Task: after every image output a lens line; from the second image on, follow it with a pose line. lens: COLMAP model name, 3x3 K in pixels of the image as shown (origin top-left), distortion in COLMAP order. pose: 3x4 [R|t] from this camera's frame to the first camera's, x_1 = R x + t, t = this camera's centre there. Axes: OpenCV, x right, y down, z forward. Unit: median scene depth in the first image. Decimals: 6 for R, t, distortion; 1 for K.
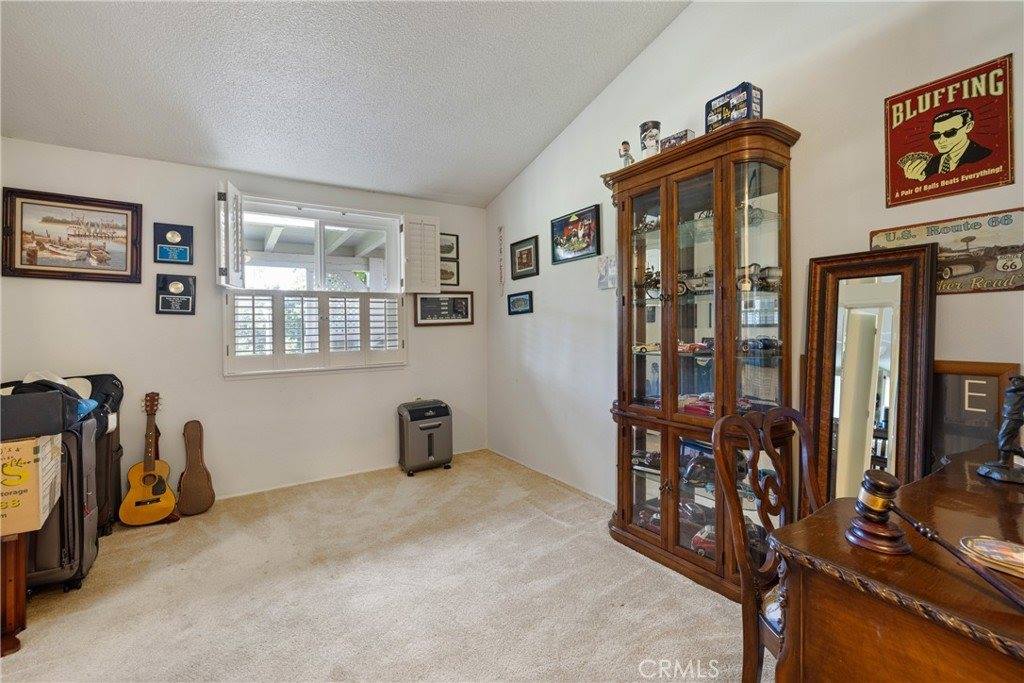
lens RADIAL K [[449.1, 0, 511.0], [0, 449.1, 327.6], [0, 0, 1]] dist [-0.000060, -0.000177]
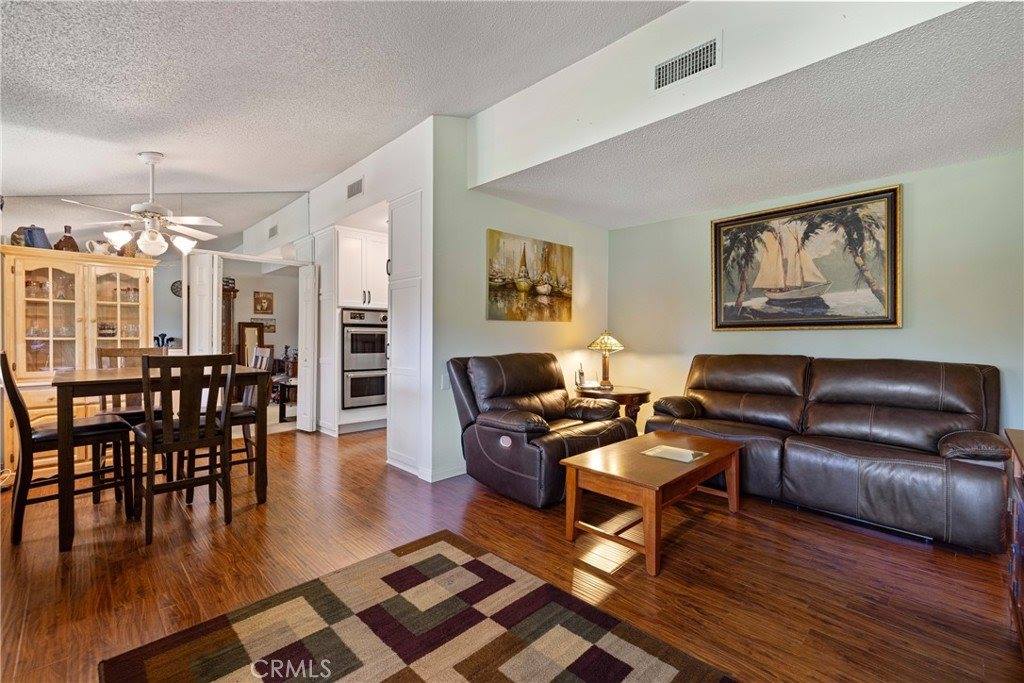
lens RADIAL K [[444.4, 0, 512.0], [0, 444.4, 341.5], [0, 0, 1]] dist [0.004212, -0.000113]
pose [[-0.212203, 0.007763, 0.977195, -4.470804], [-0.005930, 0.999940, -0.009231, 0.059503], [-0.977208, -0.007754, -0.212144, -0.710658]]
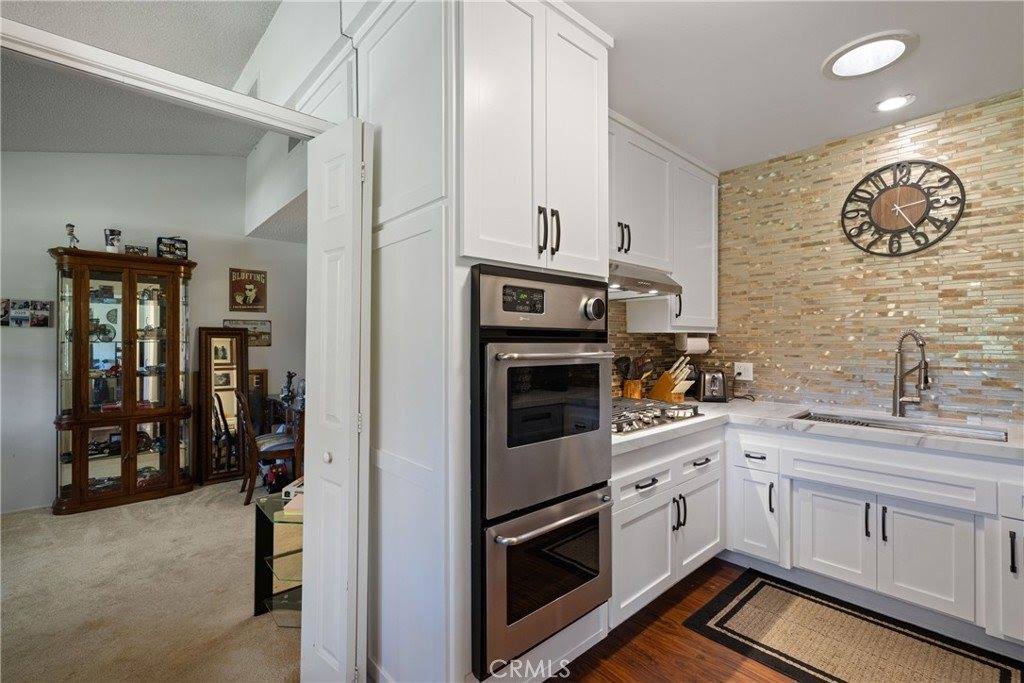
lens RADIAL K [[450.6, 0, 505.3], [0, 450.6, 340.7], [0, 0, 1]] dist [-0.002909, -0.000179]
pose [[-0.161374, 0.019494, 0.986701, -1.931007], [-0.001281, 0.999800, -0.019962, -0.051680], [-0.986892, -0.004485, -0.161317, -0.128421]]
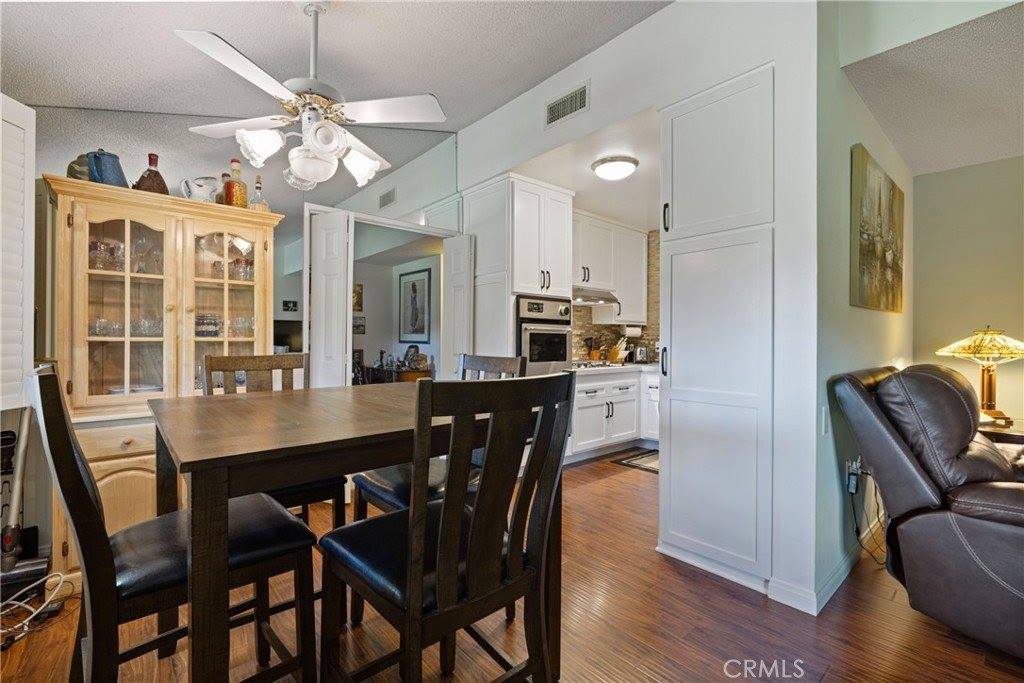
lens RADIAL K [[450.6, 0, 505.3], [0, 450.6, 340.7], [0, 0, 1]] dist [-0.002909, -0.000179]
pose [[-0.148686, 0.018527, 0.988711, -3.262958], [-0.006629, 0.999783, -0.019731, 0.061745], [-0.988862, -0.009488, -0.148531, 0.174376]]
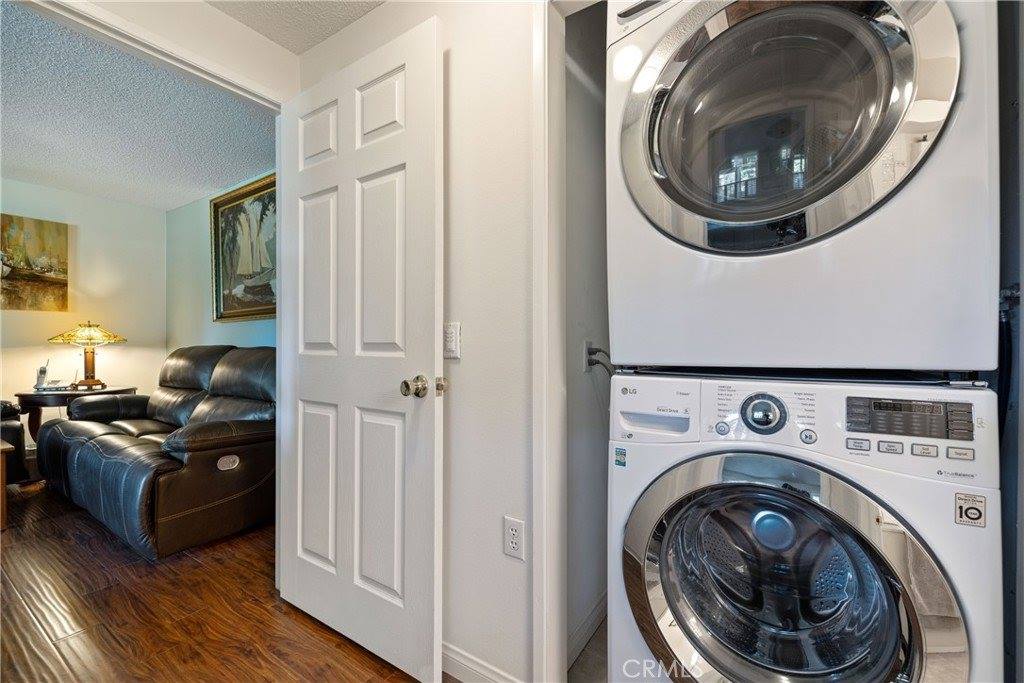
lens RADIAL K [[433.9, 0, 508.1], [0, 433.9, 343.4], [0, 0, 1]] dist [0.002199, 0.000220]
pose [[-0.397940, 0.016712, 0.917259, -4.938018], [0.000348, 0.999837, -0.018066, 0.126788], [-0.917411, -0.006870, -0.397881, -3.042108]]
